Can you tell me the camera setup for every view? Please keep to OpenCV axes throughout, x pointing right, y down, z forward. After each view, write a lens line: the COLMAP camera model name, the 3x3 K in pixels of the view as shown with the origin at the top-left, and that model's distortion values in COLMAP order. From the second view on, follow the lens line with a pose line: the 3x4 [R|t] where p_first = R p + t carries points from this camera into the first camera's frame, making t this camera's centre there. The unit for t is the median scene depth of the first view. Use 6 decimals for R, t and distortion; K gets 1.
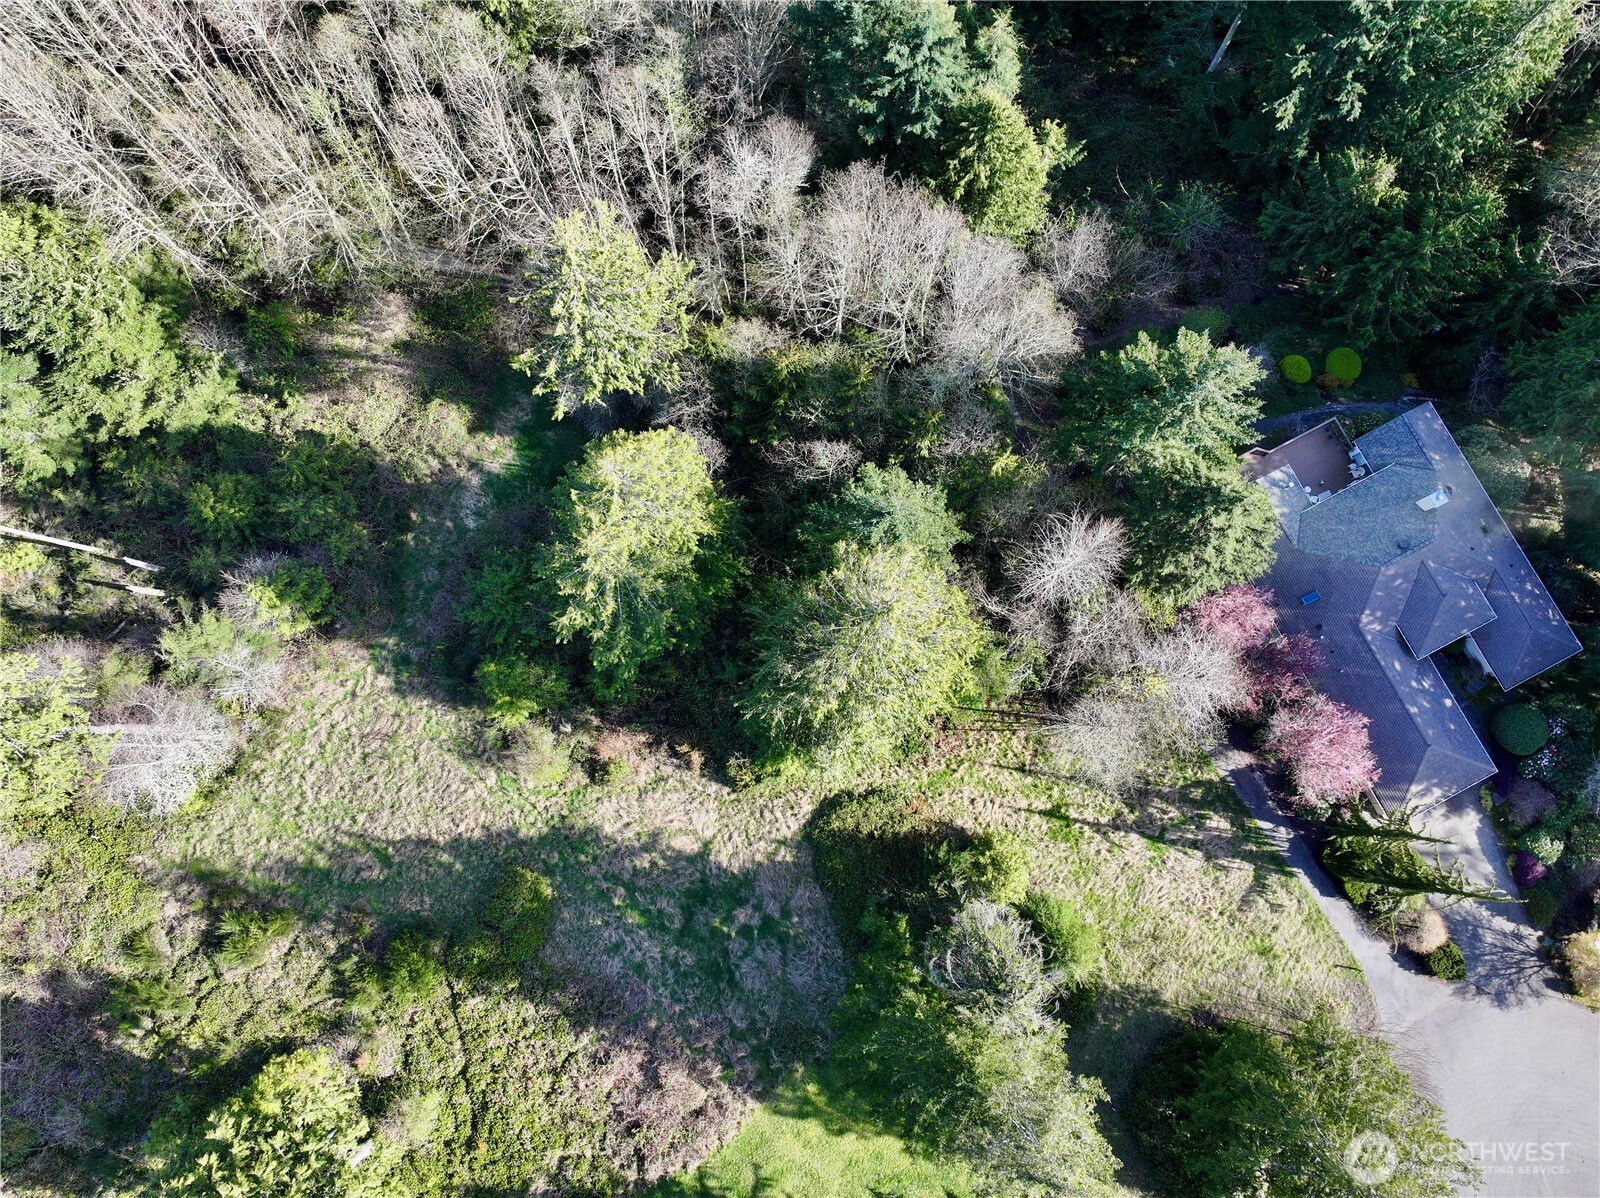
lens RADIAL K [[1126.0, 0, 794.4], [0, 1126.0, 608.3], [0, 0, 1]] dist [-0.004177, 0.021435]
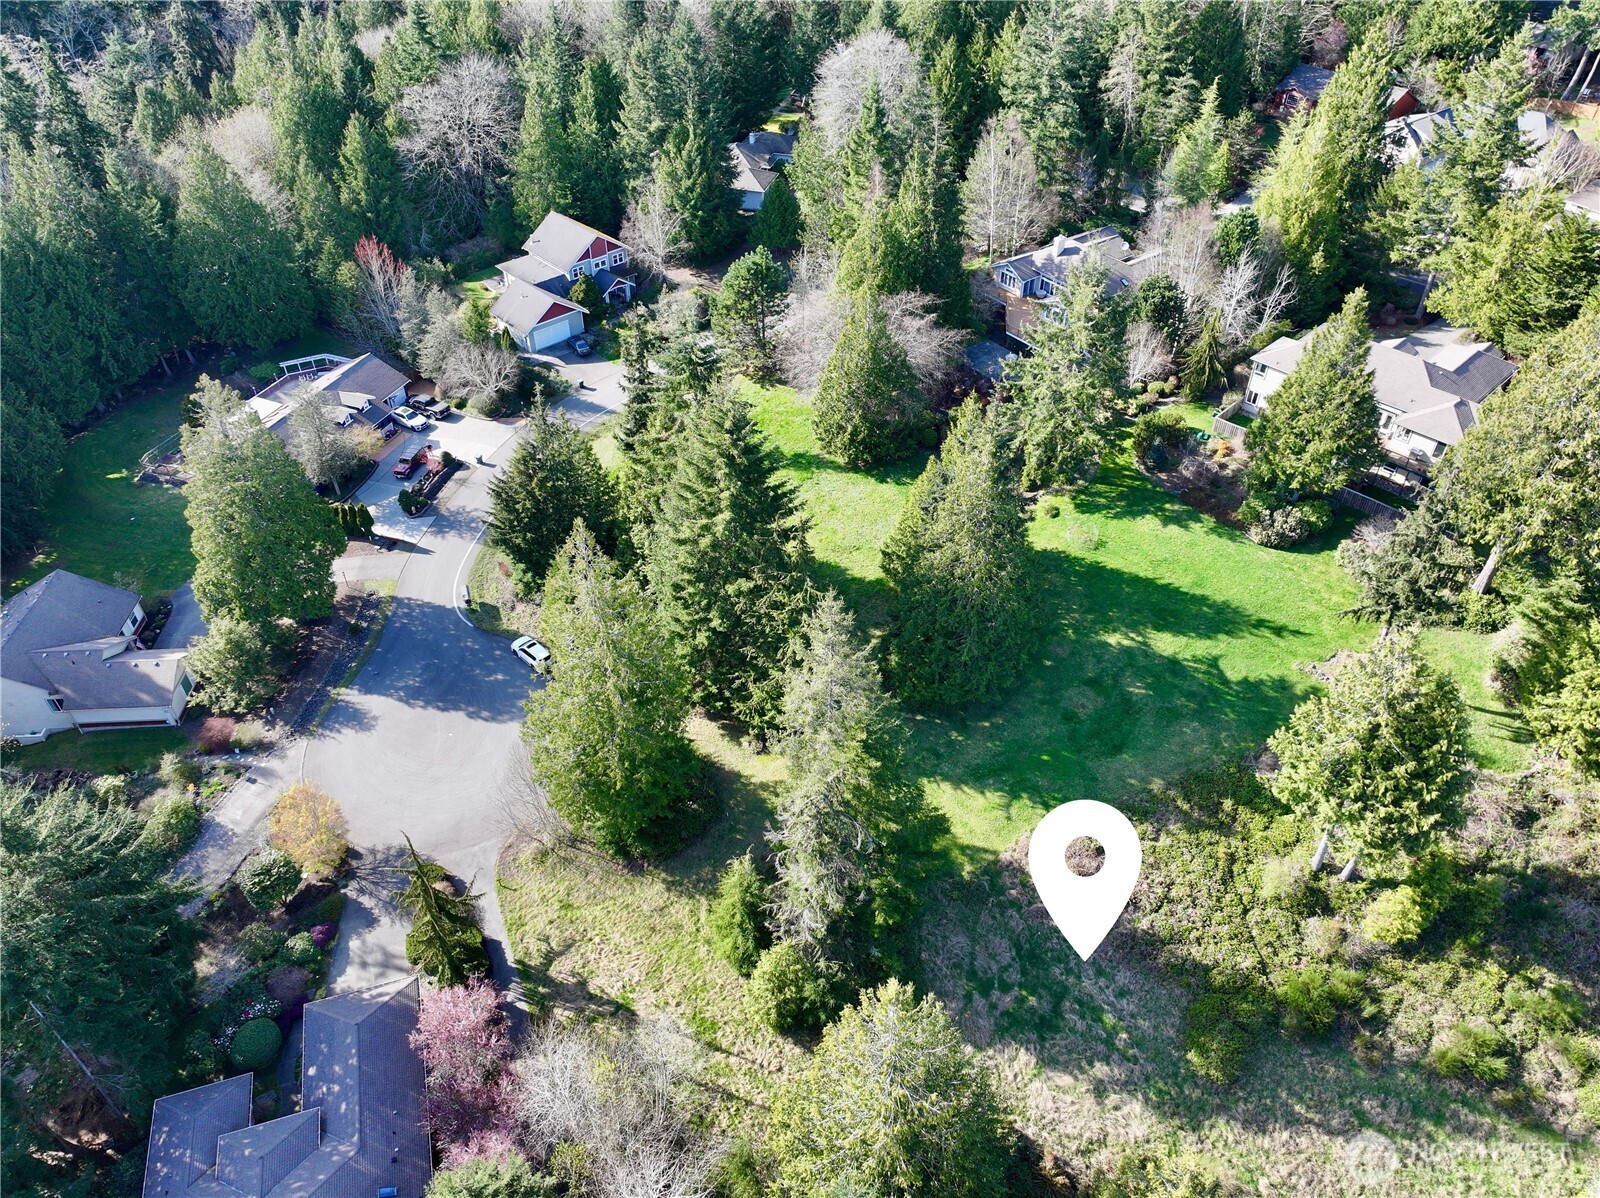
lens RADIAL K [[1126.3, 0, 805.0], [0, 1126.3, 596.0], [0, 0, 1]] dist [-0.009660, 0.025157]
pose [[-0.985156, -0.111725, 0.130328, 0.050767], [0.170179, -0.536055, 0.826852, -0.467378], [-0.022517, 0.836757, 0.547111, 0.064894]]
